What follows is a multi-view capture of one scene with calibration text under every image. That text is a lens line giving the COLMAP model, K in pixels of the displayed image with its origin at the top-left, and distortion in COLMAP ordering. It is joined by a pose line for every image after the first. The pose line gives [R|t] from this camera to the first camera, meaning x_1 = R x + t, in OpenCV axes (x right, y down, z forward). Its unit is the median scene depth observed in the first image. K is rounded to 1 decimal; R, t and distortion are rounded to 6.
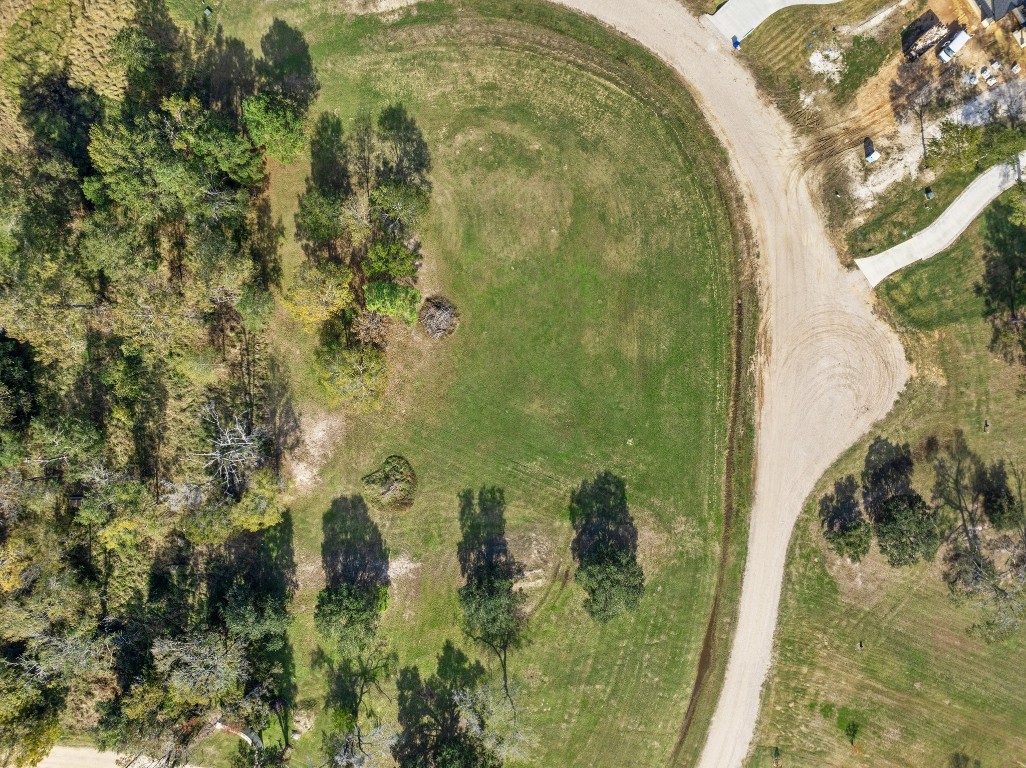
lens RADIAL K [[720.8, 0, 513.0], [0, 720.8, 384.0], [0, 0, 1]] dist [-0.036653, -0.001141]
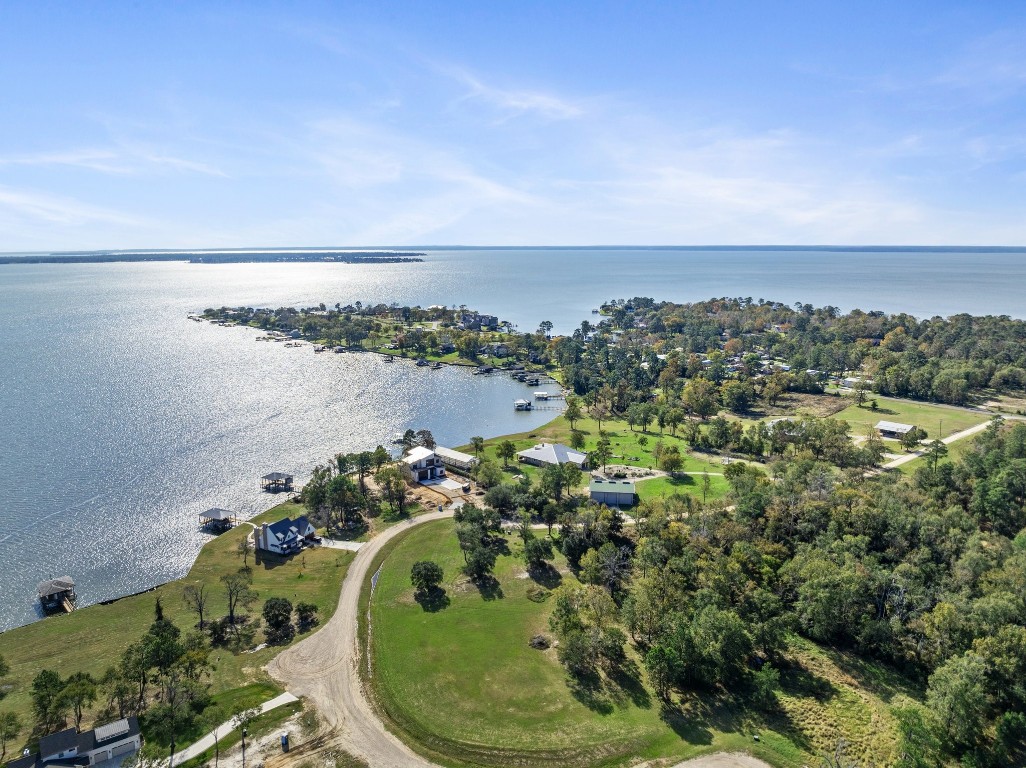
lens RADIAL K [[725.8, 0, 513.0], [0, 725.8, 384.0], [0, 0, 1]] dist [-0.031480, -0.008317]
pose [[-0.968089, 0.065140, -0.241994, 0.357019], [-0.250250, -0.199721, 0.947358, -1.661844], [0.013380, 0.977685, 0.209649, -0.013481]]
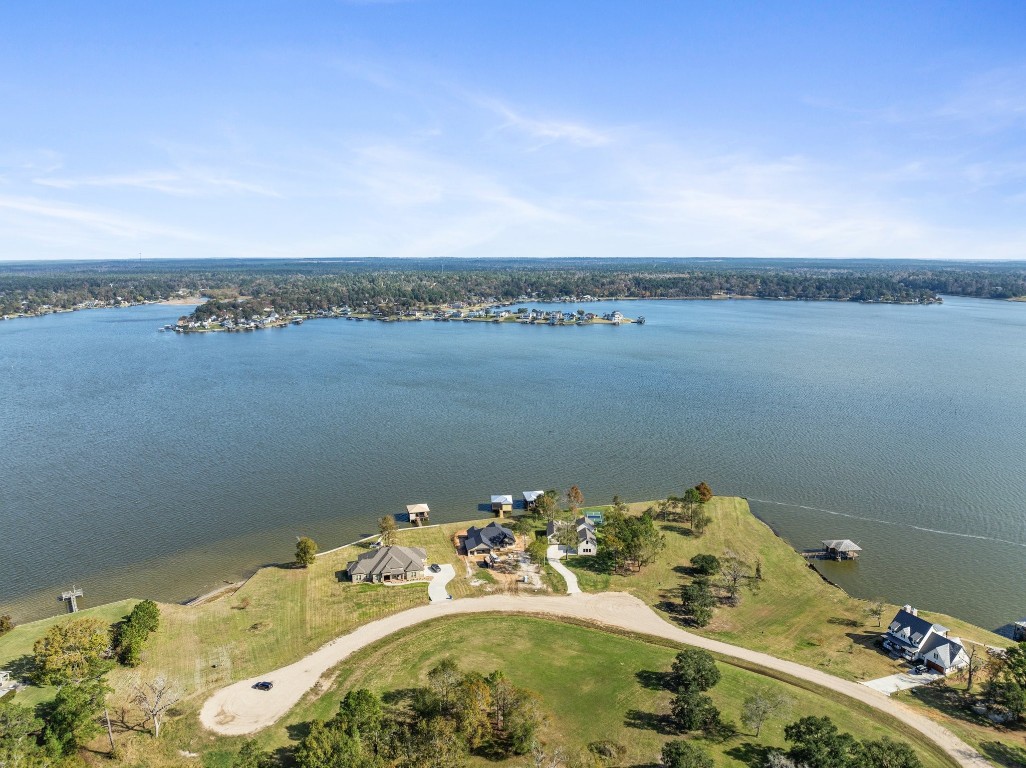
lens RADIAL K [[725.8, 0, 513.0], [0, 725.8, 384.0], [0, 0, 1]] dist [-0.031480, -0.008317]
pose [[0.402470, -0.145422, 0.903809, -1.433215], [0.915386, 0.053934, -0.398948, 0.502004], [0.009269, 0.987899, 0.154824, 0.052262]]
